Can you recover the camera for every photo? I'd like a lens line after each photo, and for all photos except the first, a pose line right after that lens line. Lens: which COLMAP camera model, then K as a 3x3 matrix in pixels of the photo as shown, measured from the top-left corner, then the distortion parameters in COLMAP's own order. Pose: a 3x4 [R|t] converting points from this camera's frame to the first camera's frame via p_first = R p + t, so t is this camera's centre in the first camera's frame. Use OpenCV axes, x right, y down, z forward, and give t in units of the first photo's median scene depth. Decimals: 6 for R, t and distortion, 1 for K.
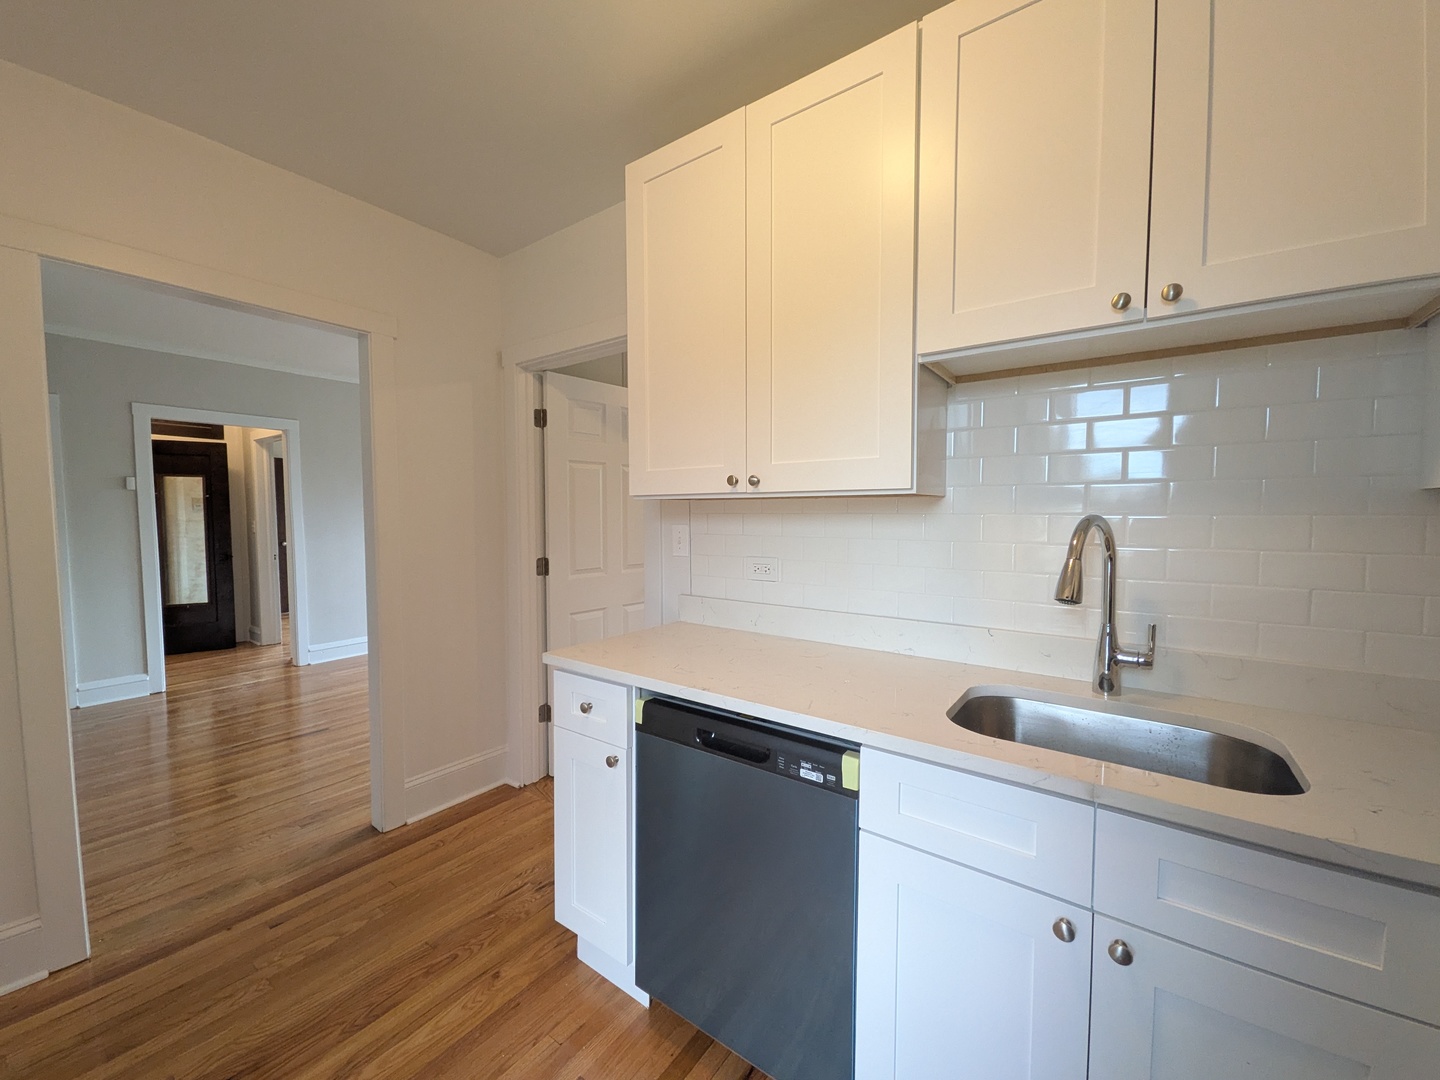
lens RADIAL K [[567.9, 0, 722.3], [0, 567.9, 539.6], [0, 0, 1]] dist [0.007092, -0.002132]
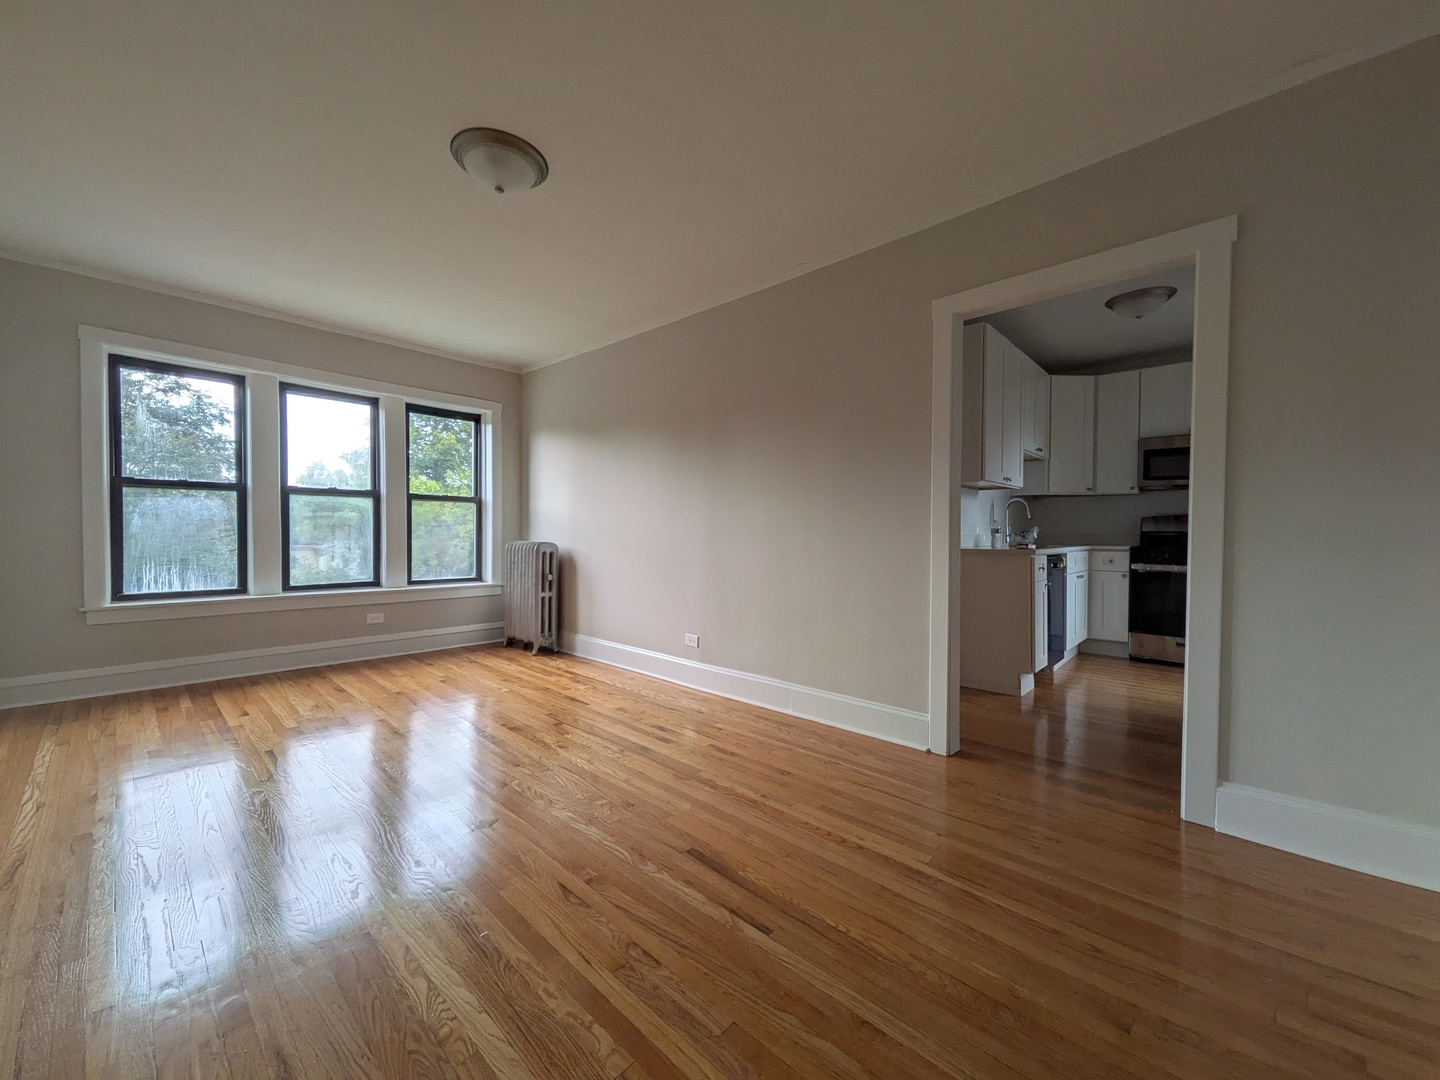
lens RADIAL K [[567.9, 0, 716.0], [0, 567.9, 531.9], [0, 0, 1]] dist [0.007092, -0.002132]
pose [[0.122391, -0.003503, 0.992476, -2.775864], [0.042057, 0.999114, -0.001659, 0.090814], [-0.991590, 0.041943, 0.122430, 2.056976]]
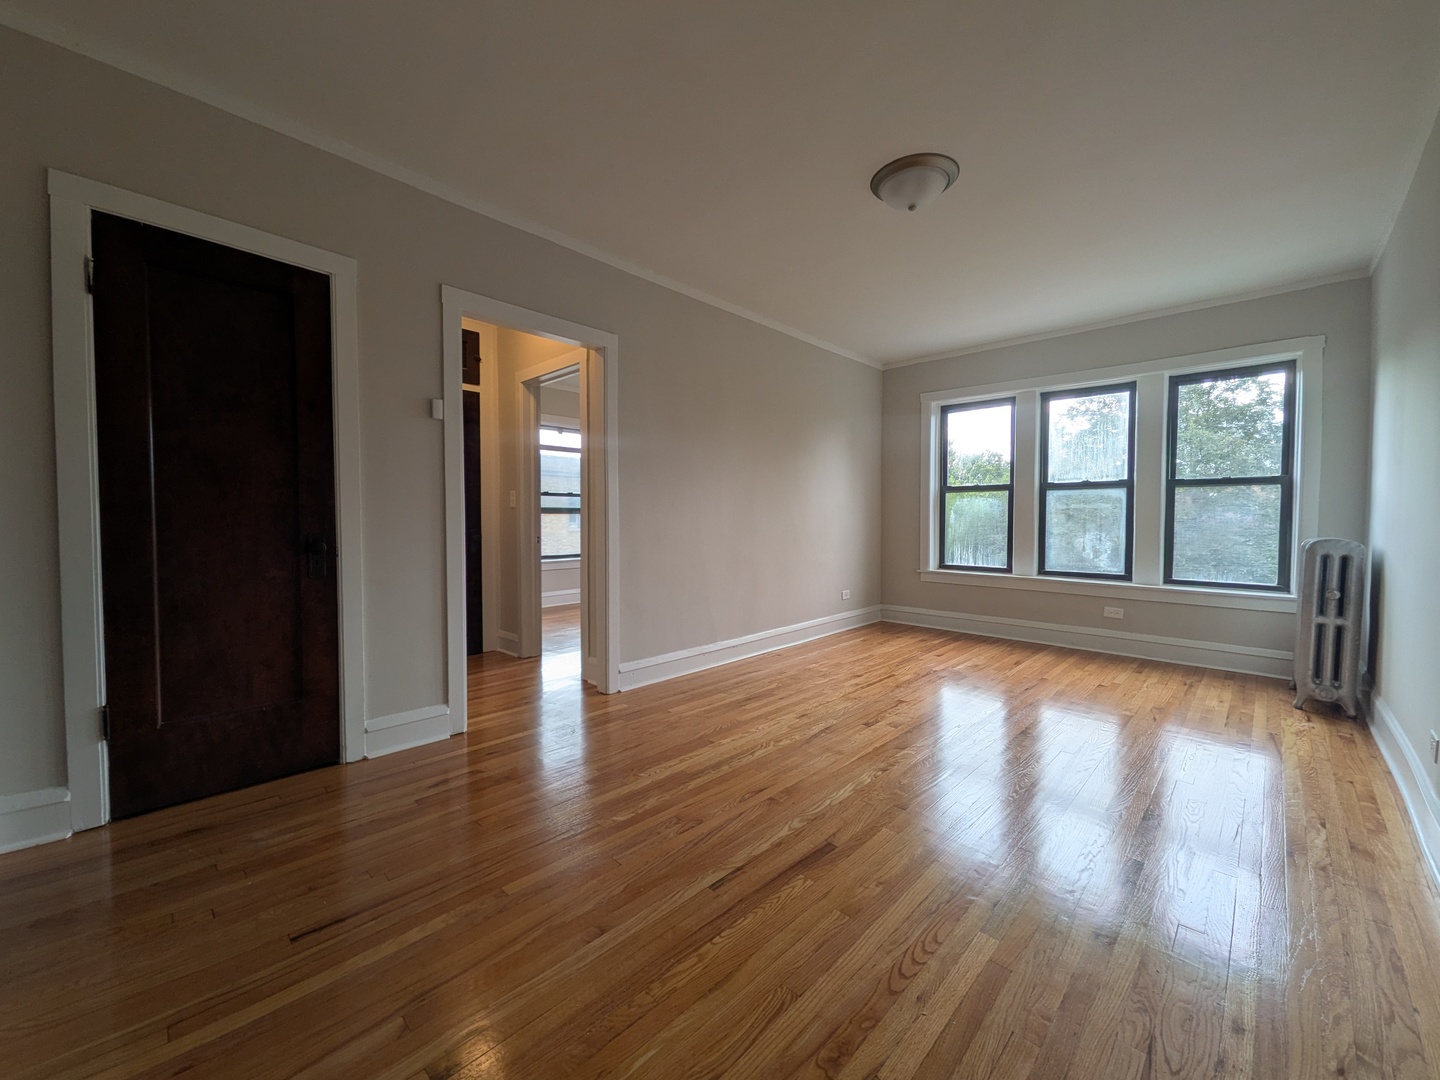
lens RADIAL K [[567.9, 0, 713.9], [0, 567.9, 535.3], [0, 0, 1]] dist [0.007092, -0.002132]
pose [[0.990212, 0.004005, -0.139517, -1.666934], [-0.007106, 0.999738, -0.021737, 0.147448], [0.139393, 0.022515, 0.989981, 1.072346]]
